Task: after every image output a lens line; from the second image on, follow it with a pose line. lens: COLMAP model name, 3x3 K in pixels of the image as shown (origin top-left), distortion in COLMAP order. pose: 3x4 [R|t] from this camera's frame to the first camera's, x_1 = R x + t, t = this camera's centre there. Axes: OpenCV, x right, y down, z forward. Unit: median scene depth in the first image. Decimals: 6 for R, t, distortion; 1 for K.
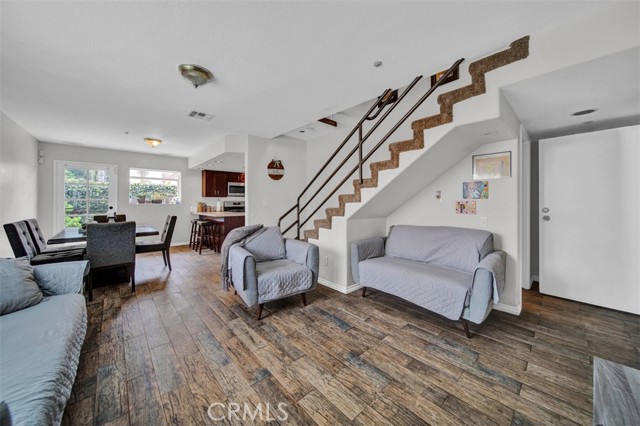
lens RADIAL K [[228.8, 0, 322.0], [0, 228.8, 201.6], [0, 0, 1]] dist [-0.002901, -0.000265]
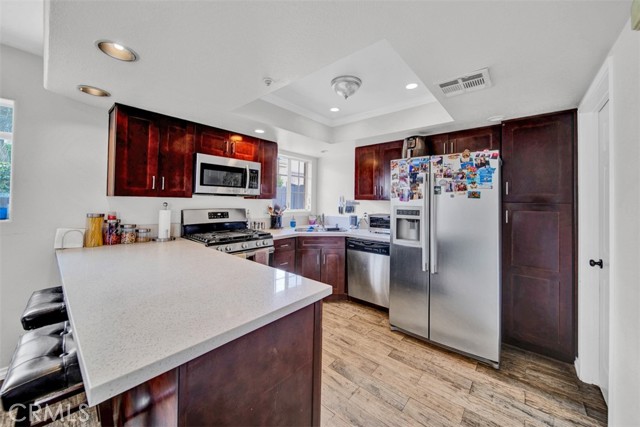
lens RADIAL K [[228.8, 0, 322.0], [0, 228.8, 202.1], [0, 0, 1]] dist [-0.002901, -0.000265]
pose [[0.991153, 0.013202, 0.132066, -0.604225], [-0.013746, 0.999900, 0.003208, -0.037168], [-0.132011, -0.004995, 0.991236, 1.436557]]
